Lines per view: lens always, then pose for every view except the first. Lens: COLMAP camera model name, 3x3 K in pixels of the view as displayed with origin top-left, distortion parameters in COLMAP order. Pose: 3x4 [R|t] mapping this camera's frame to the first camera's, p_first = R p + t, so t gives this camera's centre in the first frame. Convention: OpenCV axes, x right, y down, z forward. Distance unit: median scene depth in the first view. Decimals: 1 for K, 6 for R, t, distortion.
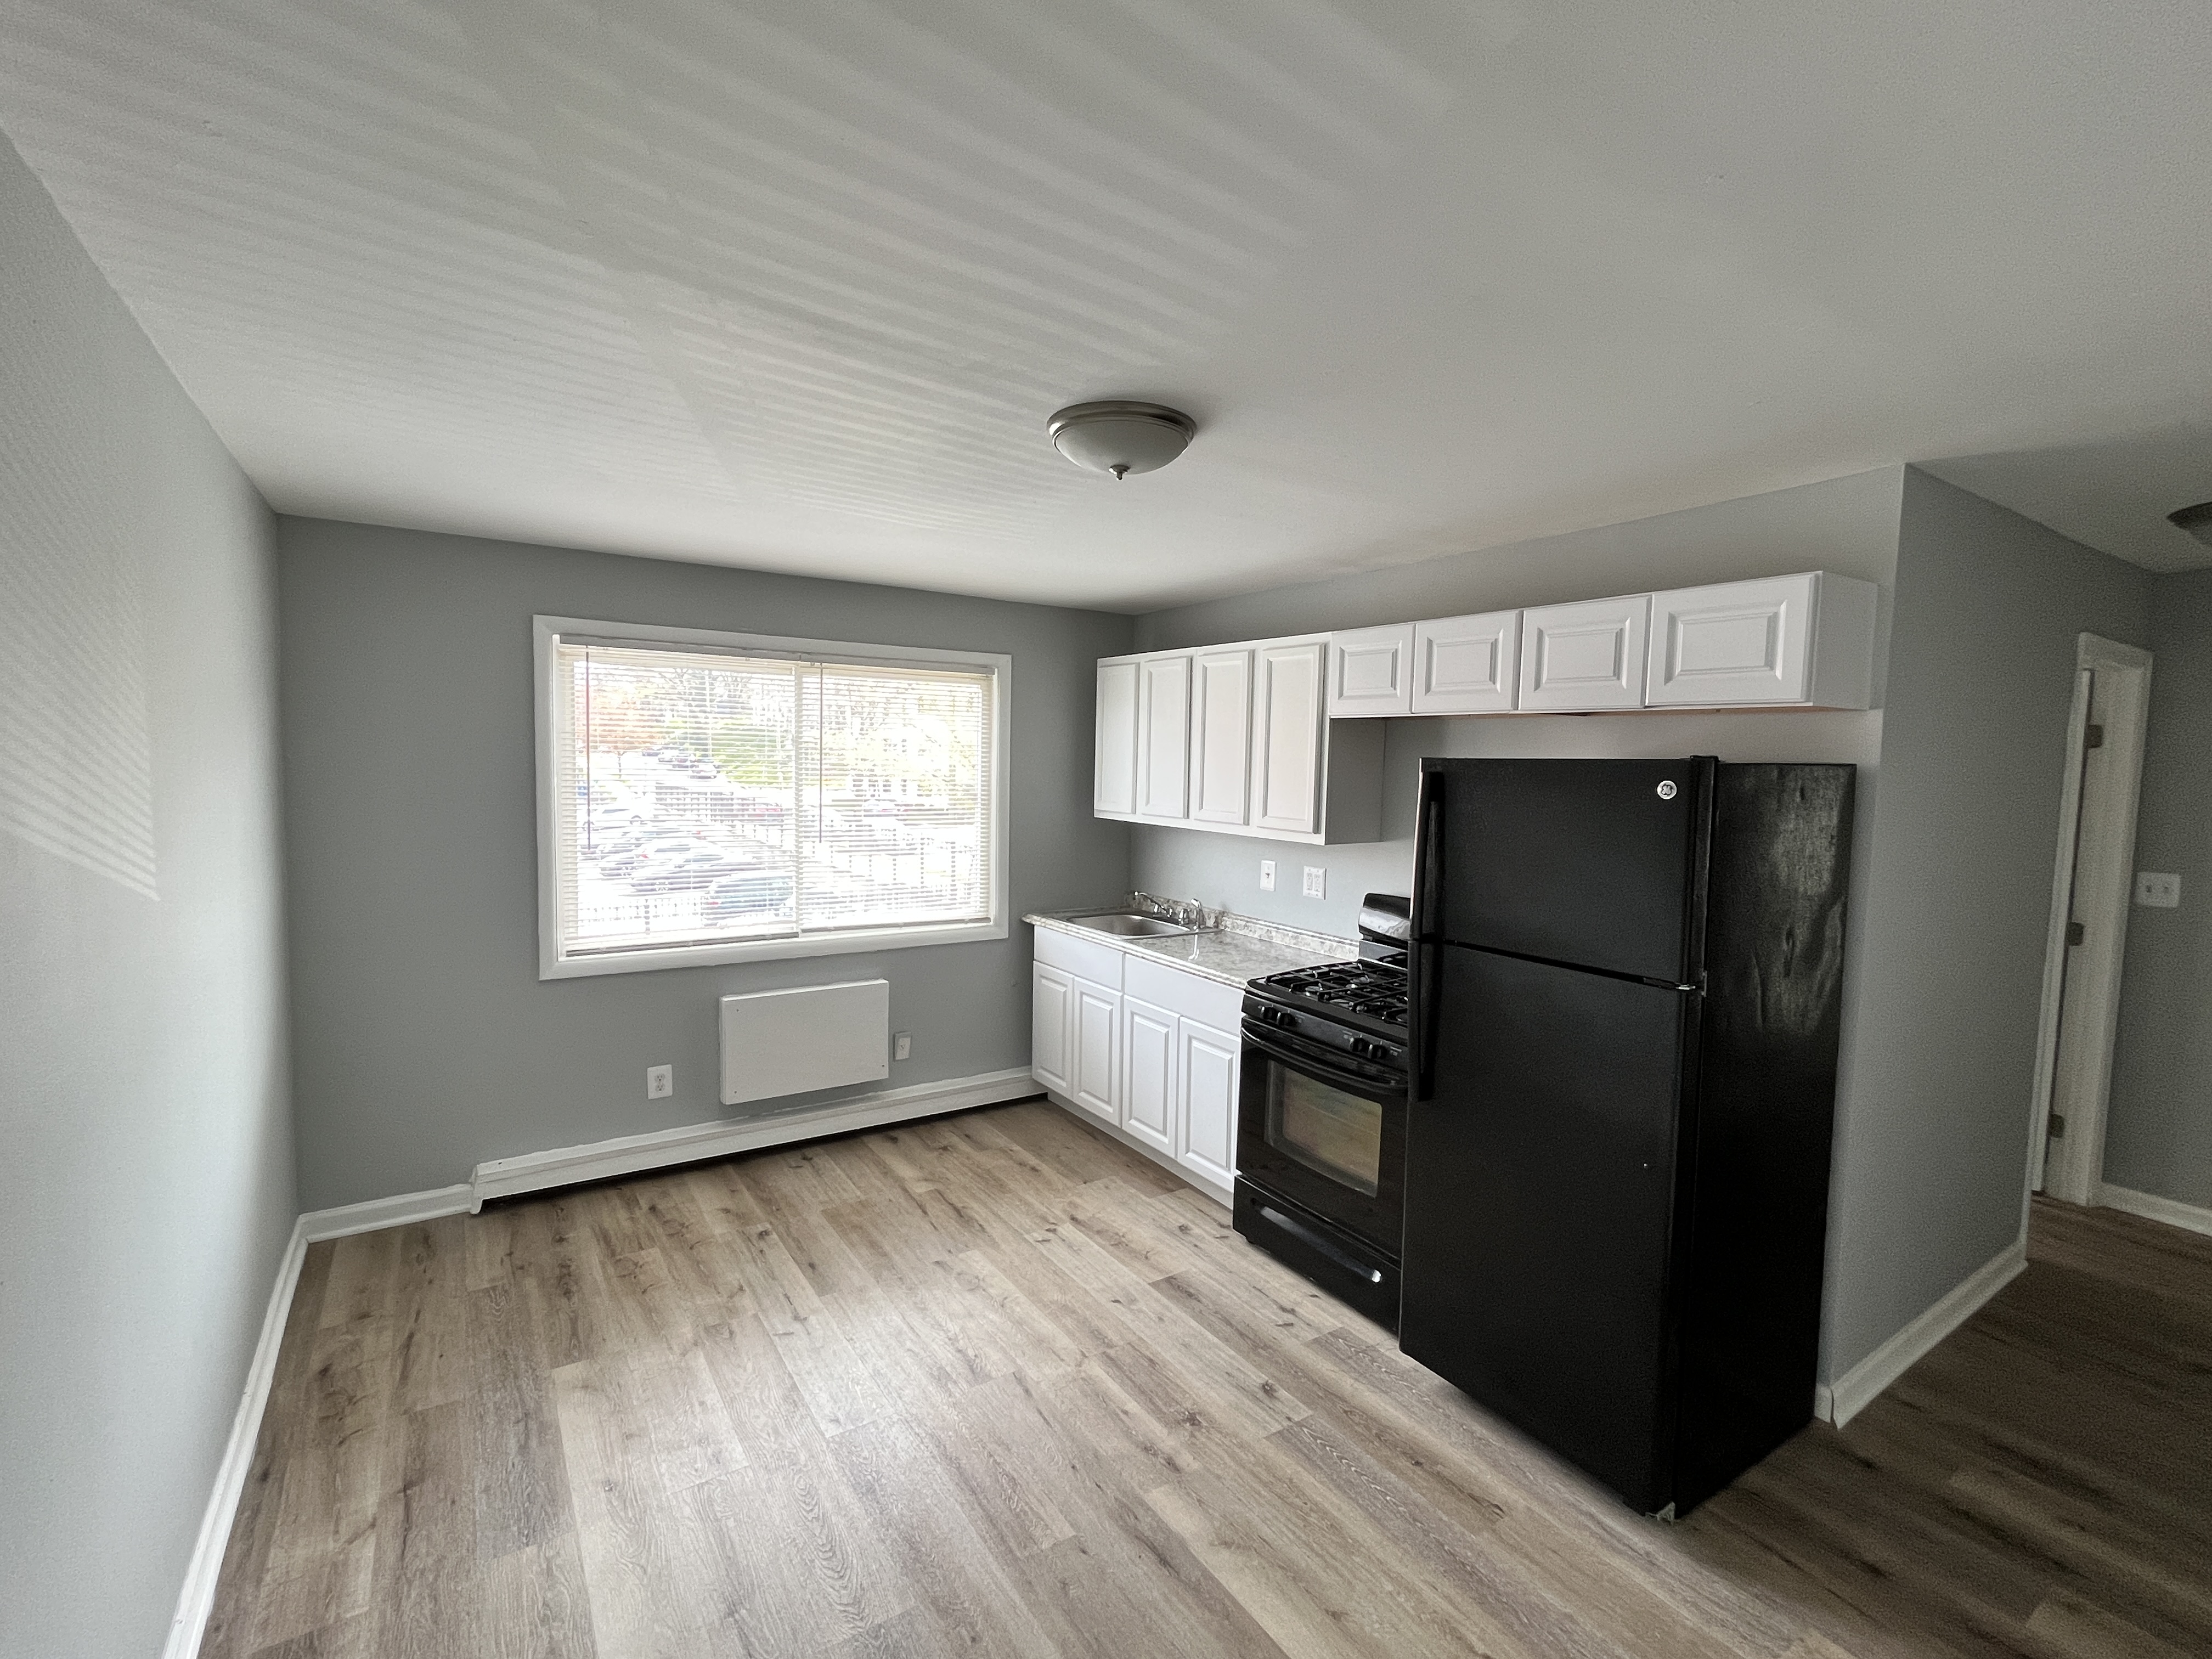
lens RADIAL K [[975.8, 0, 1105.6], [0, 975.8, 822.8], [0, 0, 1]] dist [-0.000071, -0.000137]
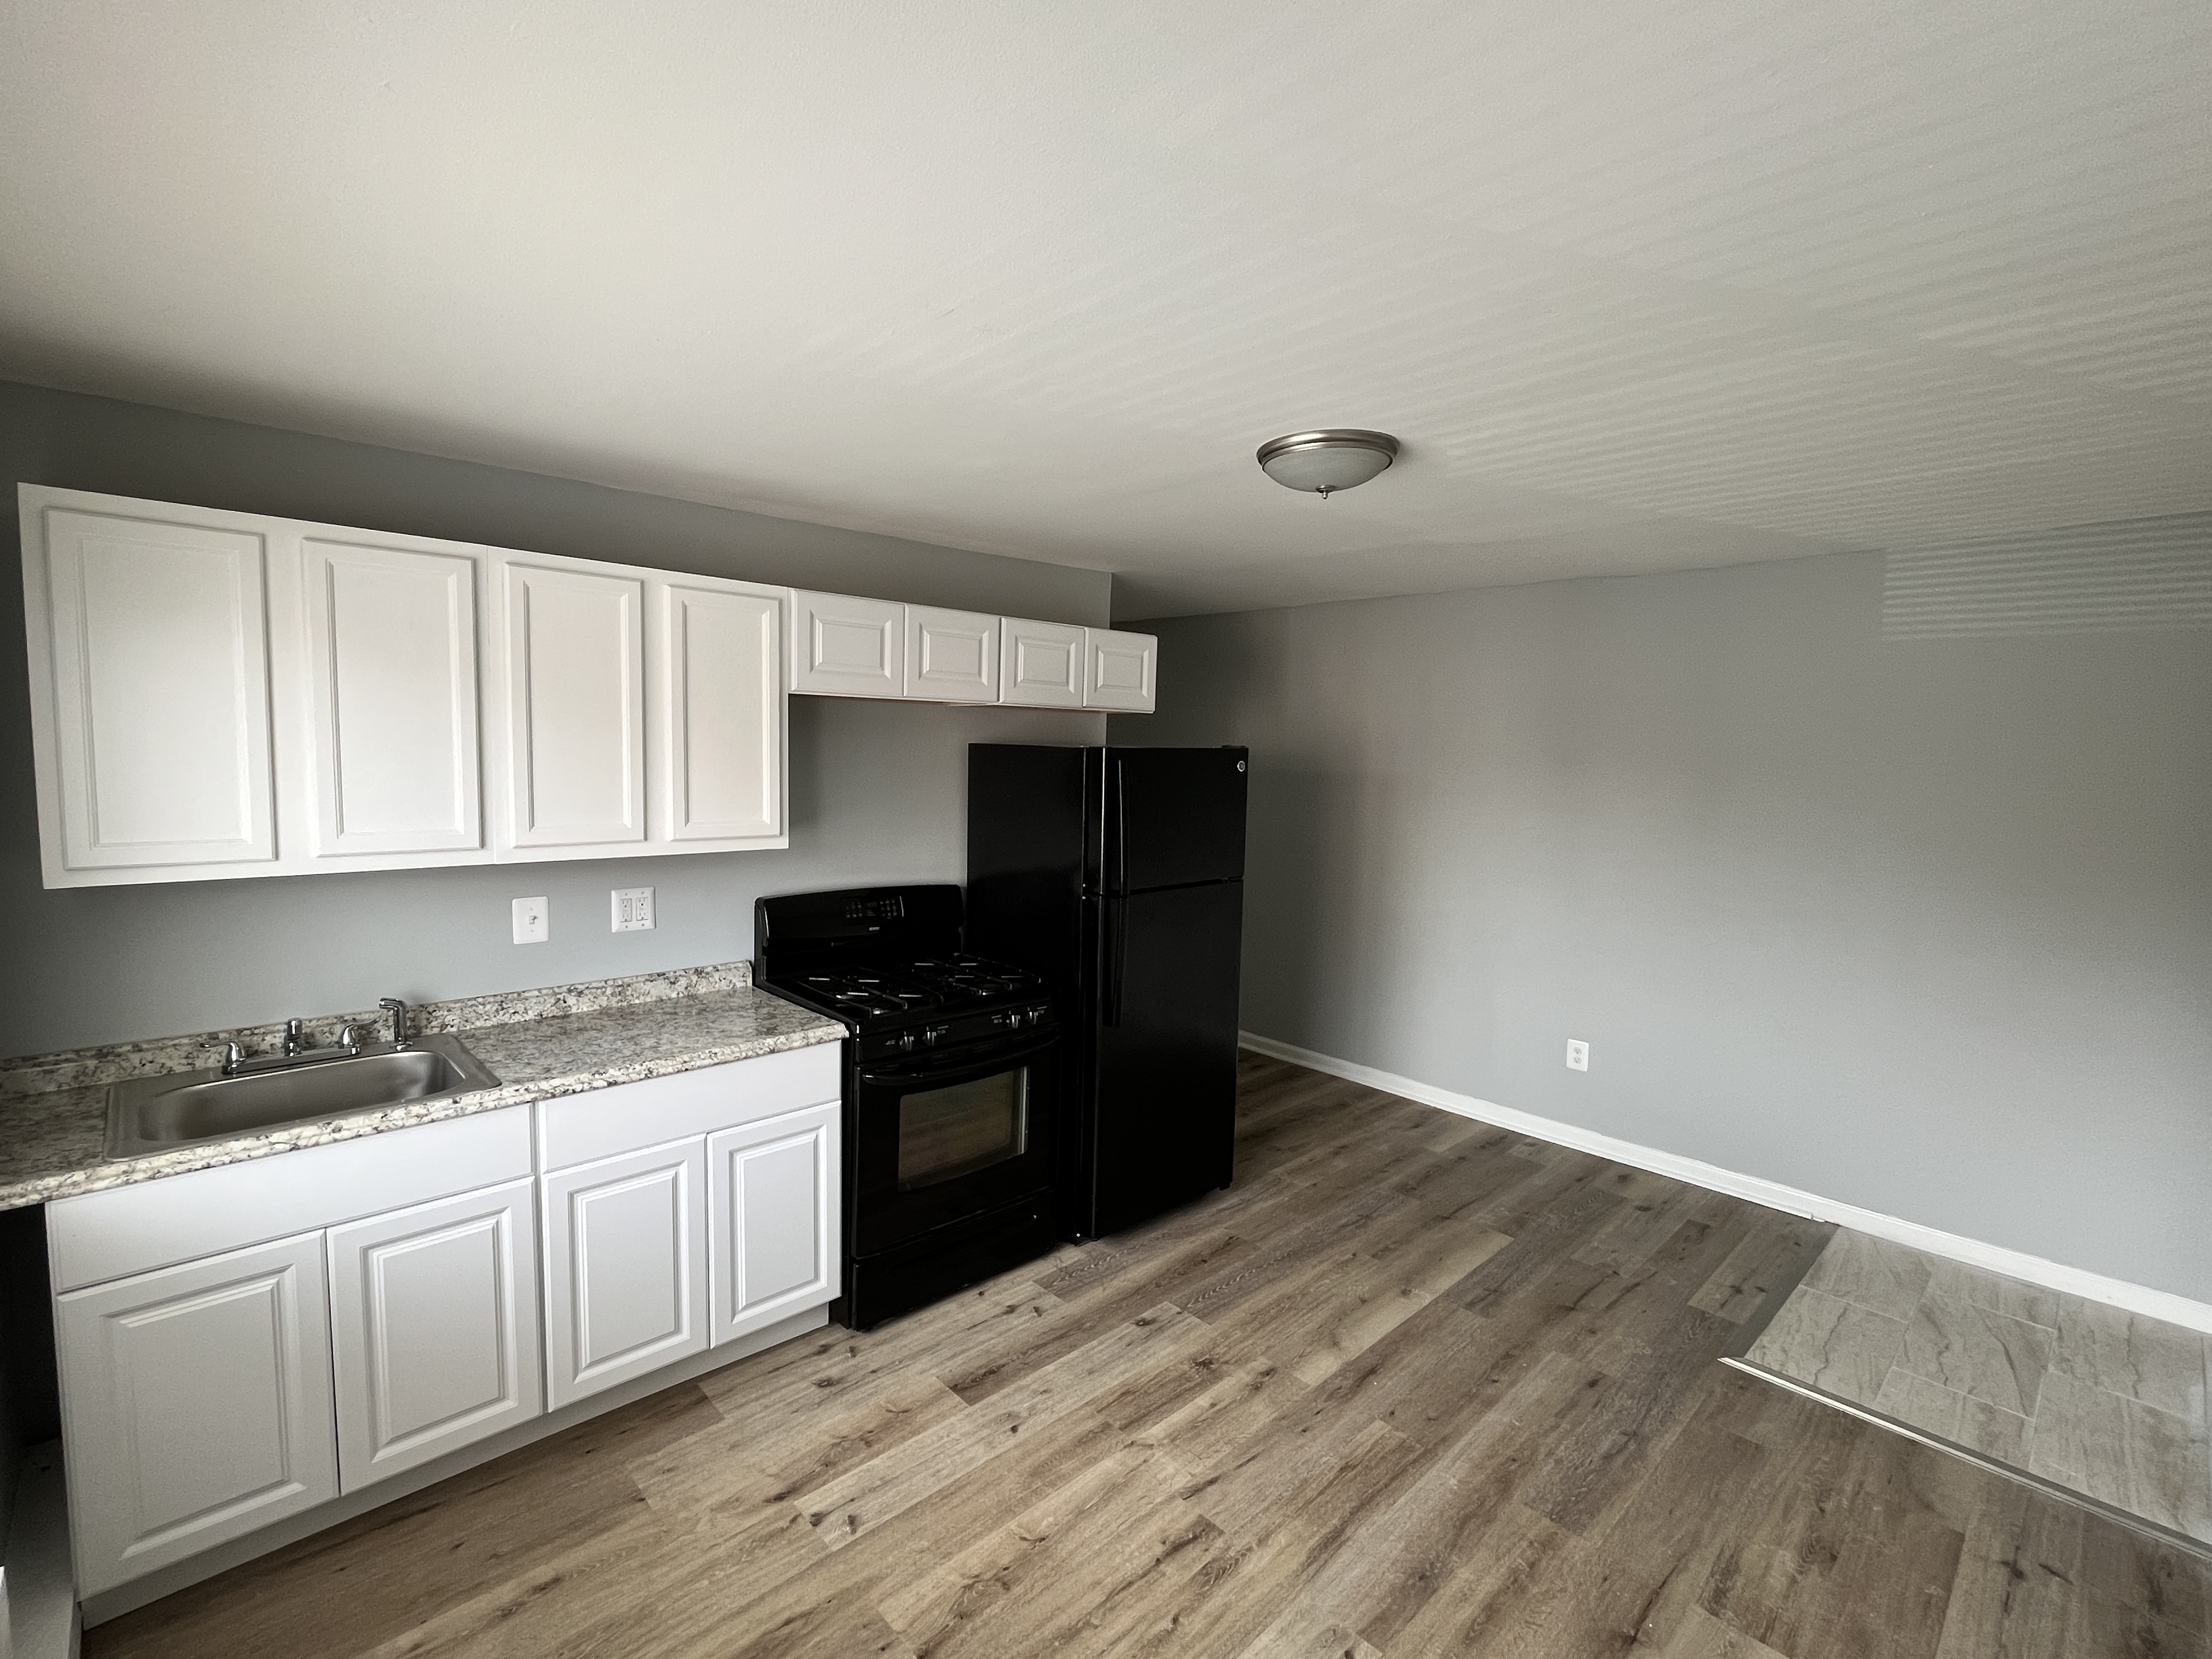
lens RADIAL K [[975.8, 0, 1105.6], [0, 975.8, 822.8], [0, 0, 1]] dist [-0.000071, -0.000137]
pose [[-0.153386, -0.095636, 0.983528, -0.779221], [0.052438, 0.993115, 0.104747, -0.087364], [-0.986774, 0.067641, -0.147315, 1.064204]]
